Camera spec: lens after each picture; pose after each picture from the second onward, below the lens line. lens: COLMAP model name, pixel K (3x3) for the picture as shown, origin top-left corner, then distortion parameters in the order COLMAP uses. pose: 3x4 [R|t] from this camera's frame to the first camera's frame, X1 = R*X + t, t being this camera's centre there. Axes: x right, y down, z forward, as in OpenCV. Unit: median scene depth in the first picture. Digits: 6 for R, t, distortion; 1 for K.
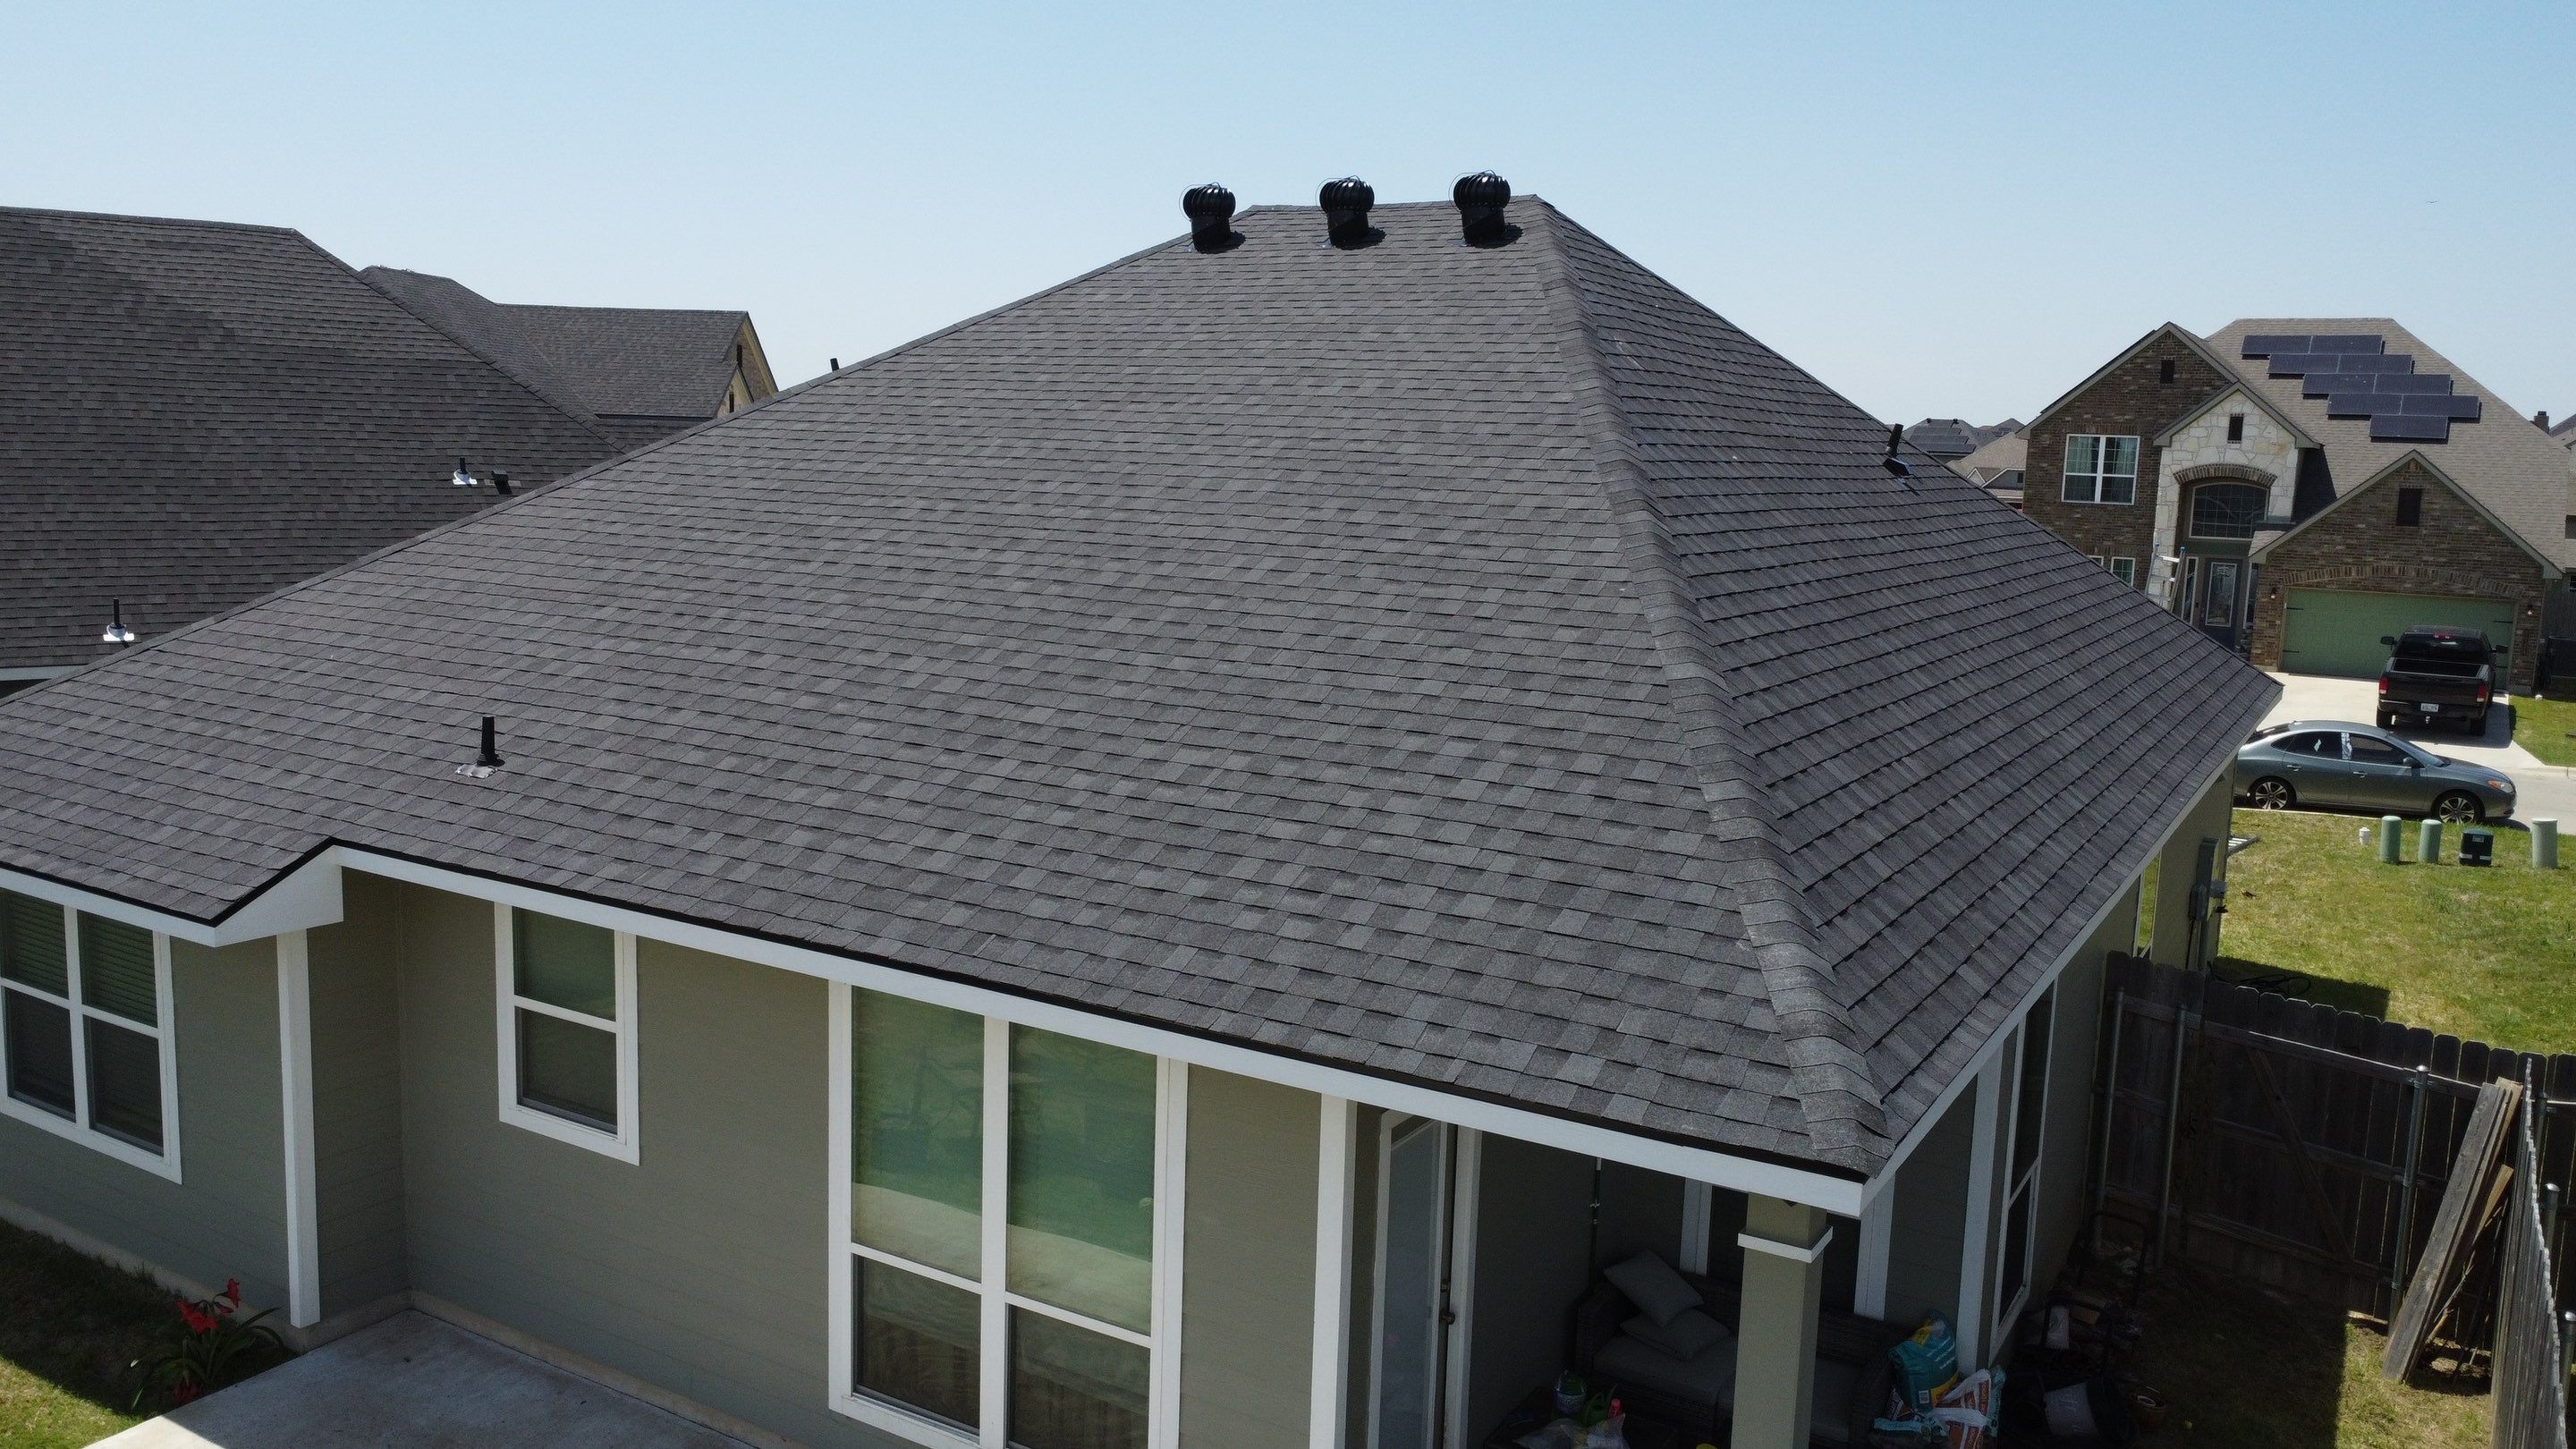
lens RADIAL K [[1975.3, 0, 1286.7], [0, 1975.3, 721.7], [0, 0, 1]] dist [-0.007354, -0.004548]
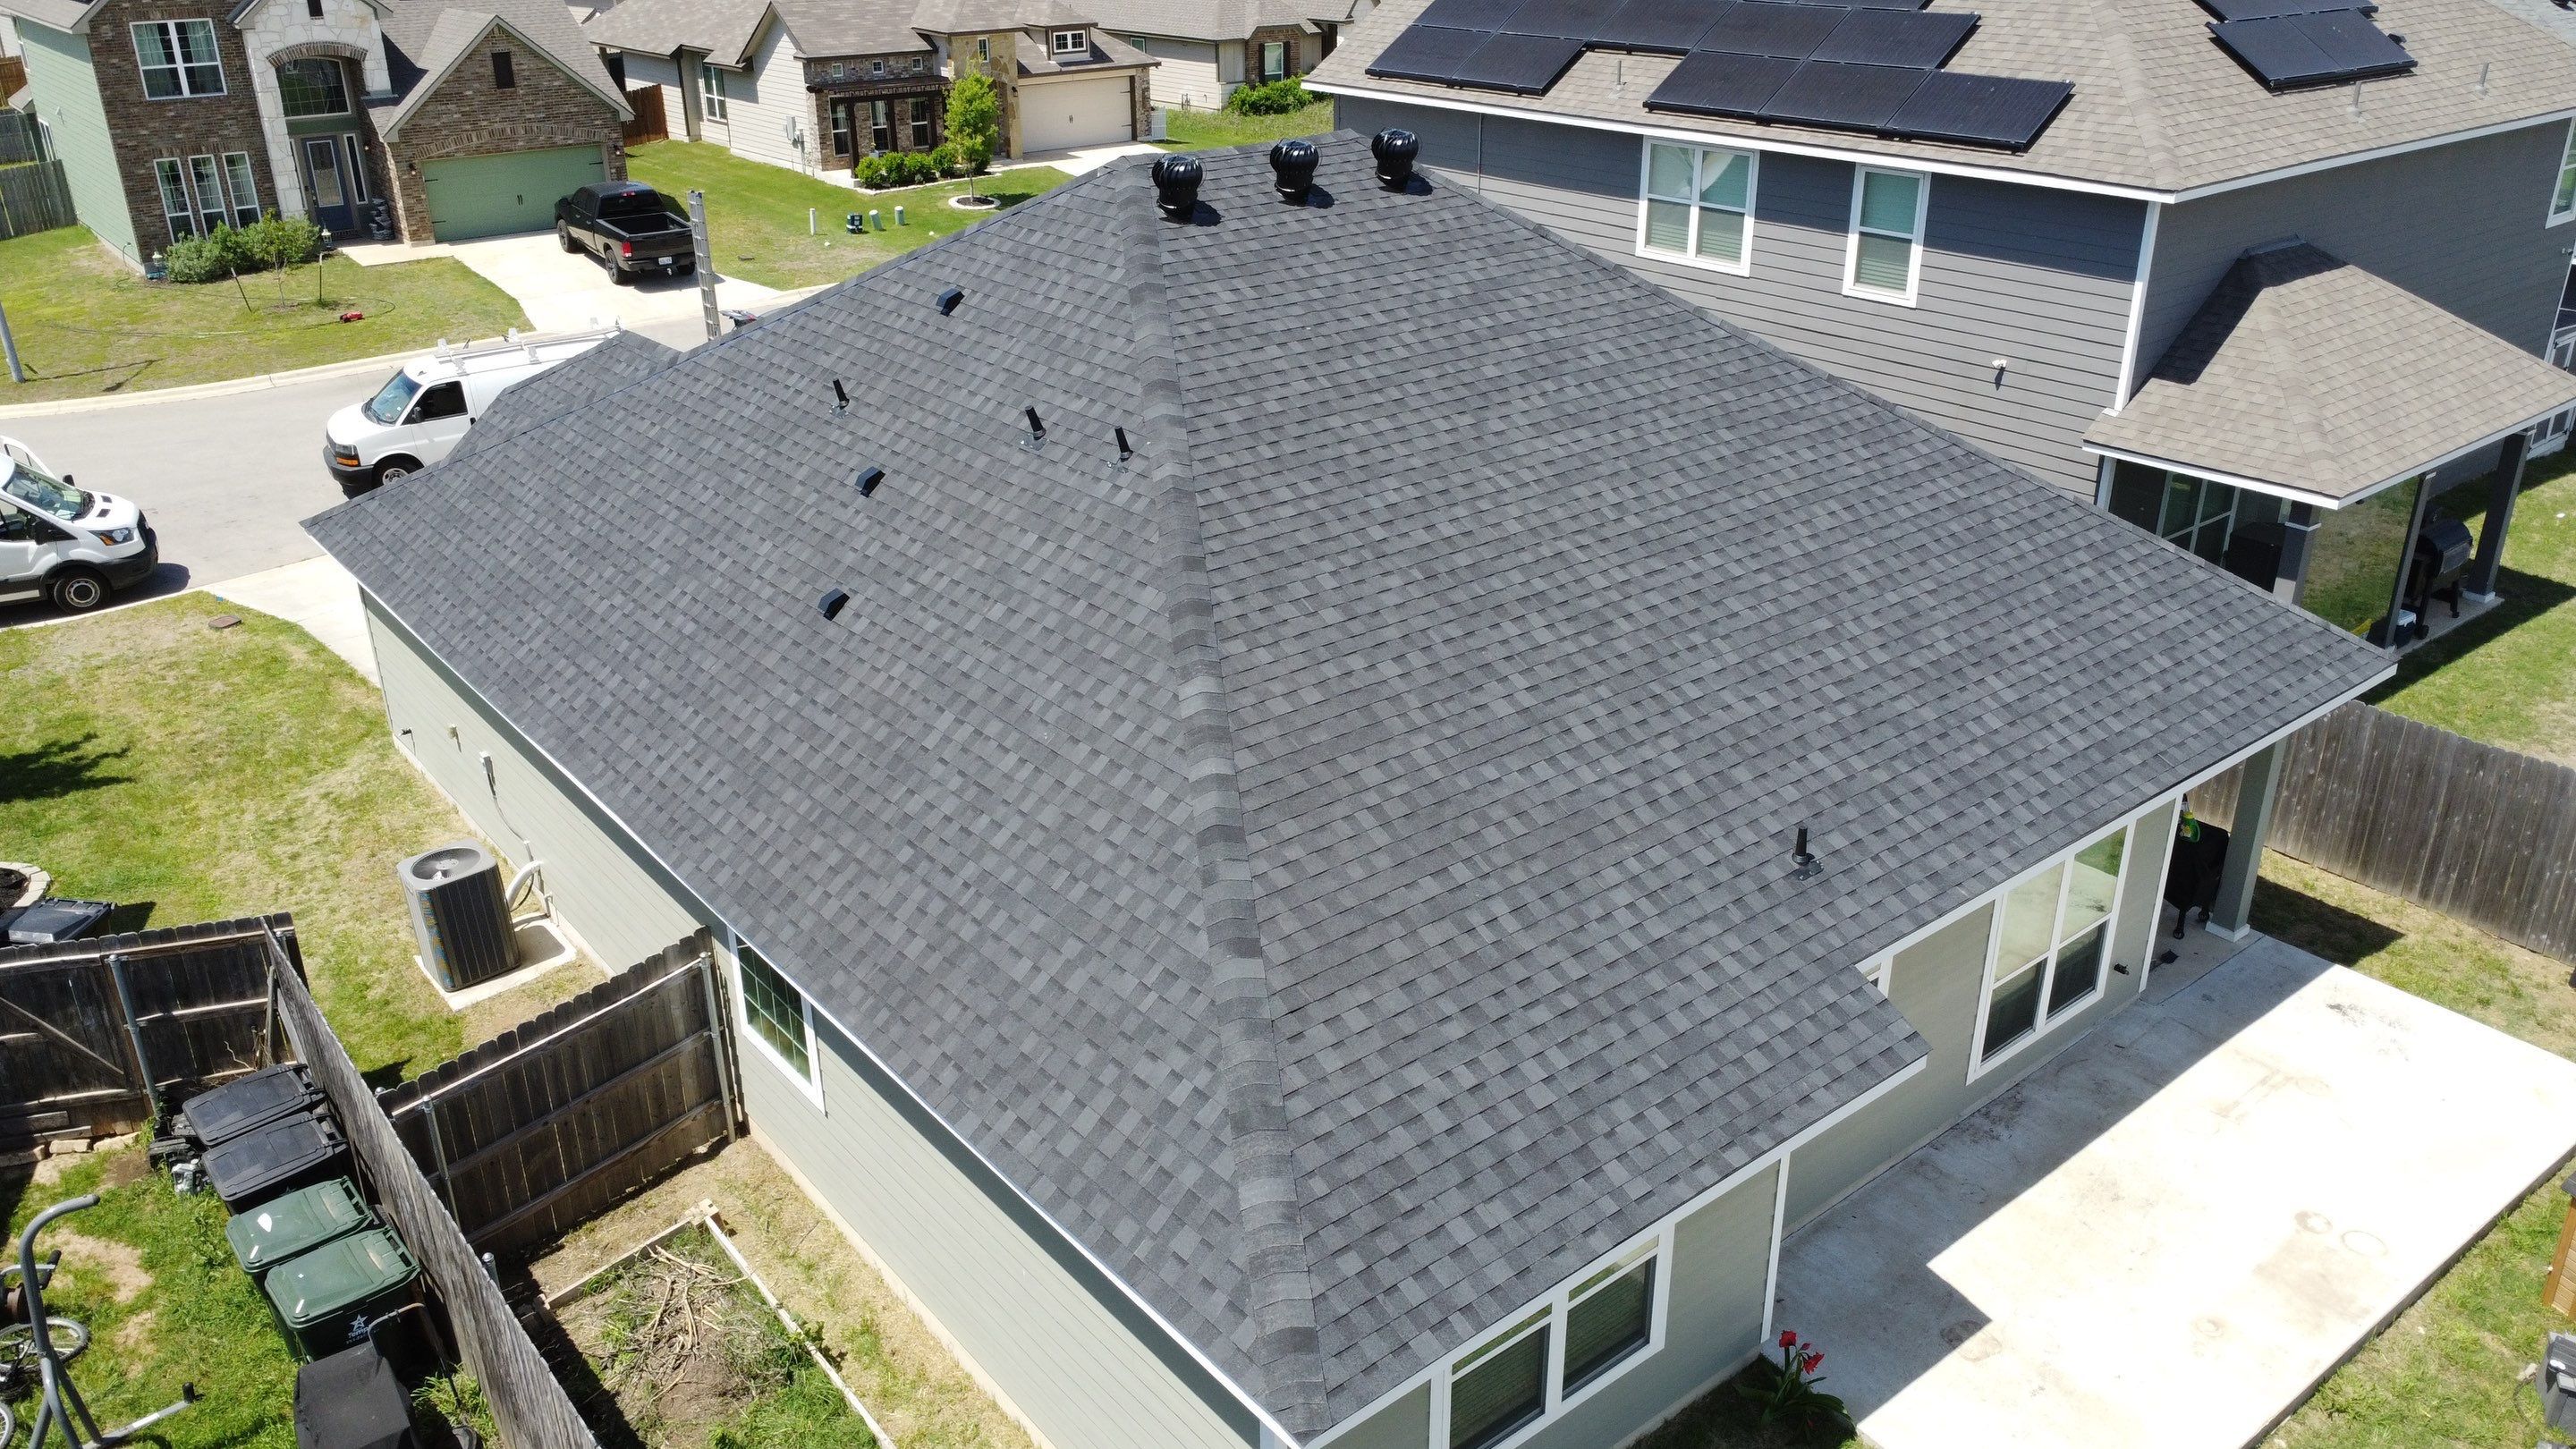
lens RADIAL K [[1975.3, 0, 1290.9], [0, 1975.3, 725.9], [0, 0, 1]] dist [-0.007354, -0.004548]
pose [[0.342950, -0.414395, 0.843008, -0.343827], [0.148679, 0.910067, 0.386874, -0.133430], [-0.927513, -0.007341, 0.373720, 0.182752]]
